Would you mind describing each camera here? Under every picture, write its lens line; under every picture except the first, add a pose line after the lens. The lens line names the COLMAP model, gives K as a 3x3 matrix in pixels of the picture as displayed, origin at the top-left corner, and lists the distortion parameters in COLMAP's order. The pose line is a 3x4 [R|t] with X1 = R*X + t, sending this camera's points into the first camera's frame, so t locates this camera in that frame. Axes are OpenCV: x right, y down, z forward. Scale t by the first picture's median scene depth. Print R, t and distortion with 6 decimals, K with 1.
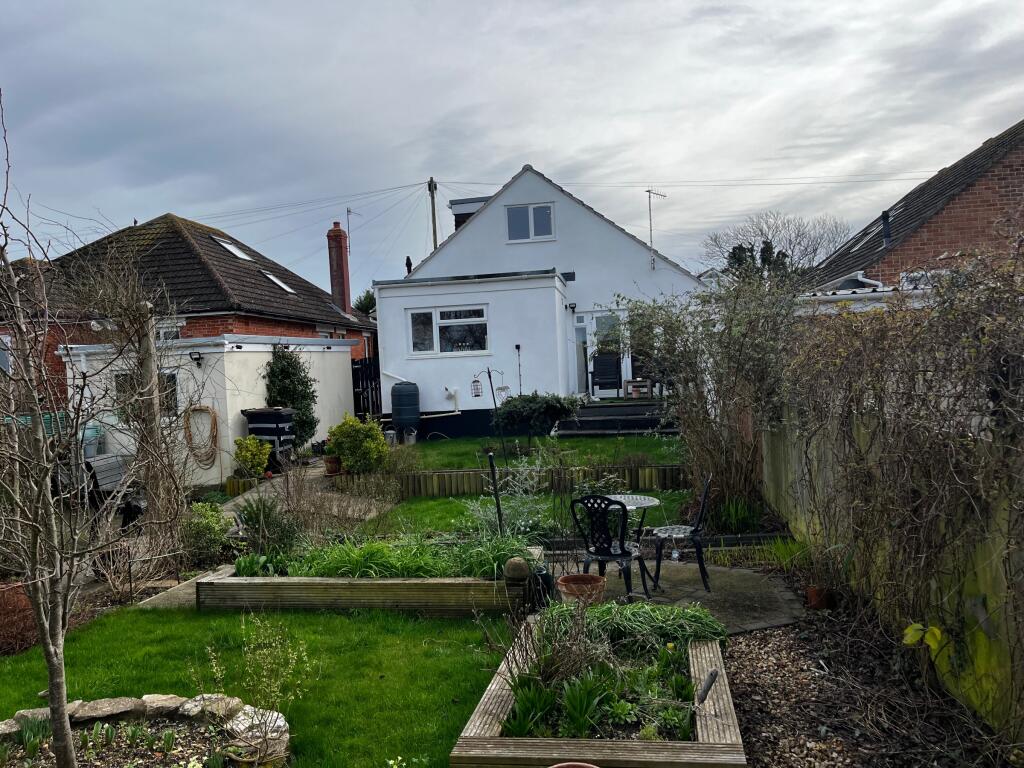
lens RADIAL K [[786.6, 0, 517.2], [0, 786.6, 382.5], [0, 0, 1]] dist [0.043945, -0.005483]
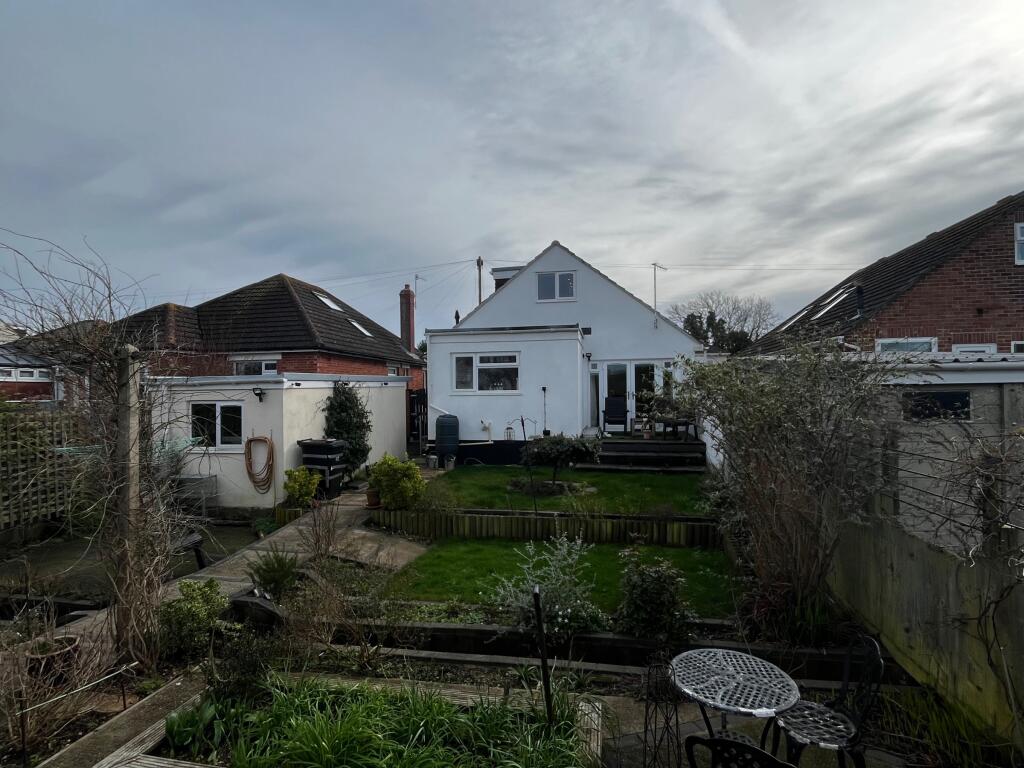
lens RADIAL K [[519.0, 0, 509.0], [0, 519.0, 385.4], [0, 0, 1]] dist [-0.000693, -0.001149]
pose [[0.998234, 0.039607, -0.044265, -0.017710], [-0.040749, 0.998852, -0.025201, -0.028553], [0.043216, 0.026961, 0.998702, 0.218302]]
